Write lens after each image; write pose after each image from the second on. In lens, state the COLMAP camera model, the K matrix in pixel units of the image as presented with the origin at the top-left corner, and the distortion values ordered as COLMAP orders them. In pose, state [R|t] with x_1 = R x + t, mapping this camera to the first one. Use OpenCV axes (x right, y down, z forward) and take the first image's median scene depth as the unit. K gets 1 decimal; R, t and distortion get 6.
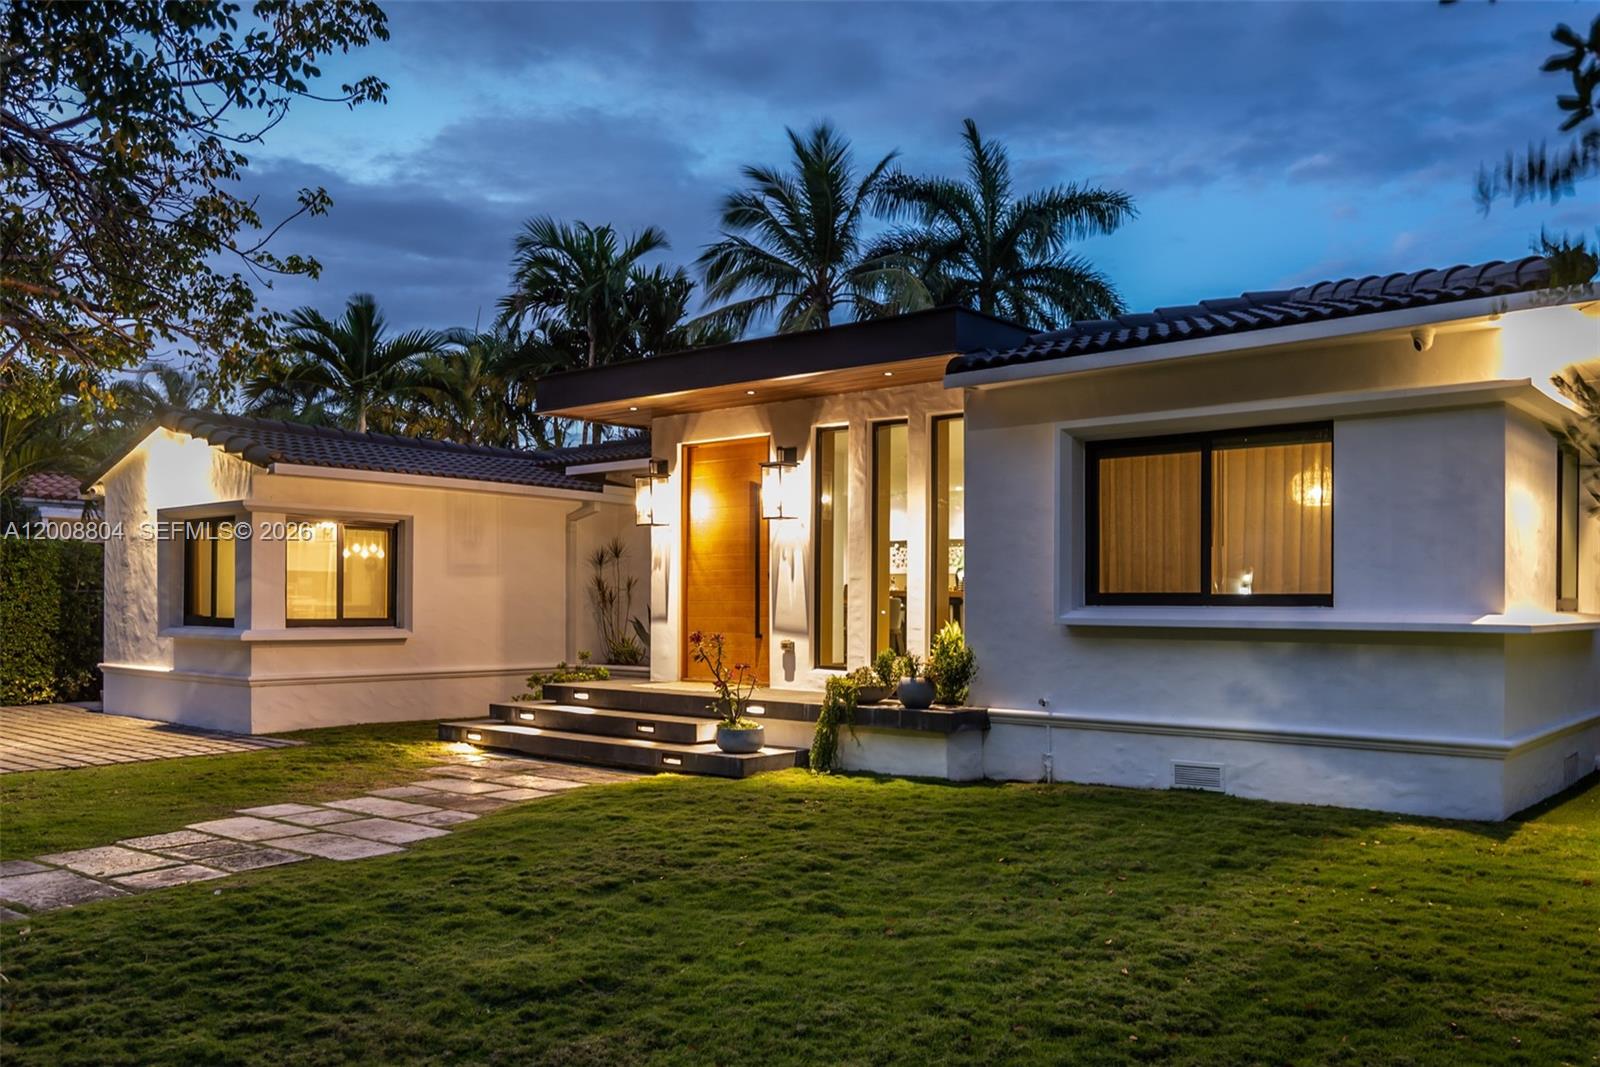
lens RADIAL K [[1304.8, 0, 802.5], [0, 1304.8, 646.3], [0, 0, 1]] dist [-0.005585, -0.005548]
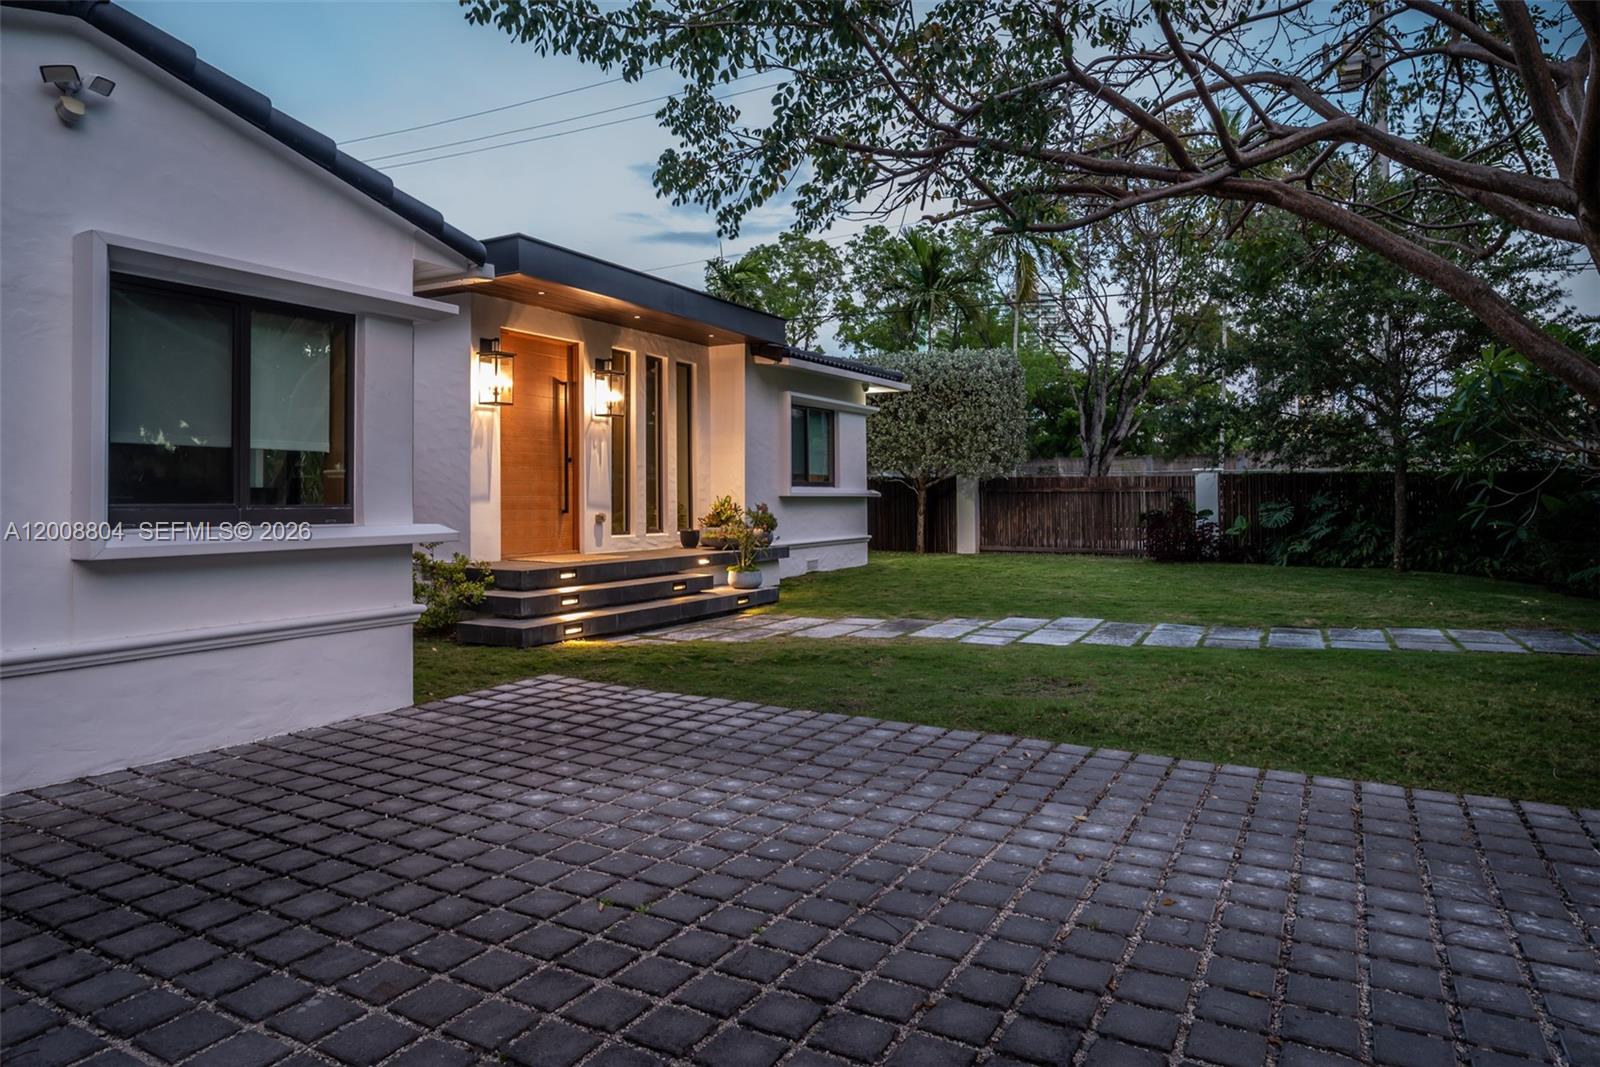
lens RADIAL K [[1005.6, 0, 796.6], [0, 1005.6, 492.2], [0, 0, 1]] dist [-0.001039, 0.000018]
pose [[-0.205078, -0.007023, 0.978720, -0.928556], [0.027812, 0.999529, 0.013000, -0.030090], [-0.978350, 0.029886, -0.204786, 0.953021]]
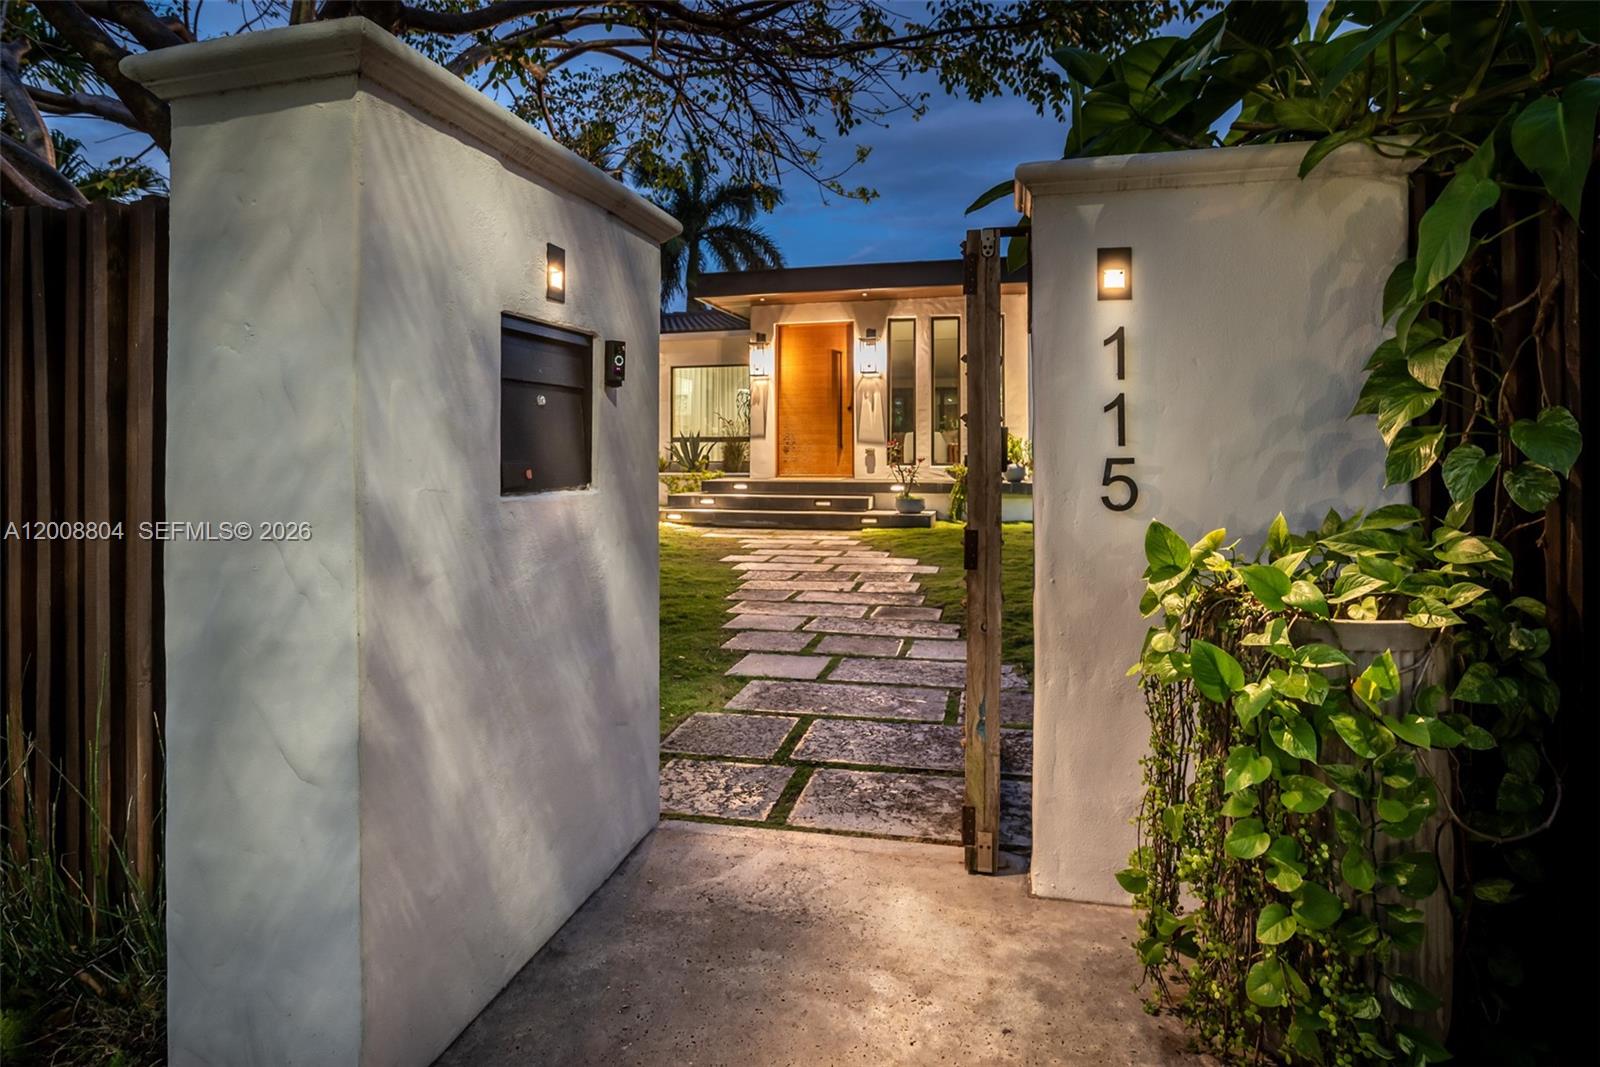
lens RADIAL K [[851.1, 0, 798.1], [0, 851.1, 459.9], [0, 0, 1]] dist [-0.000631, -0.000011]
pose [[0.900618, -0.014572, 0.434367, -0.519574], [0.022159, 0.999677, -0.012408, 0.019889], [-0.434046, 0.020800, 0.900650, 0.081487]]
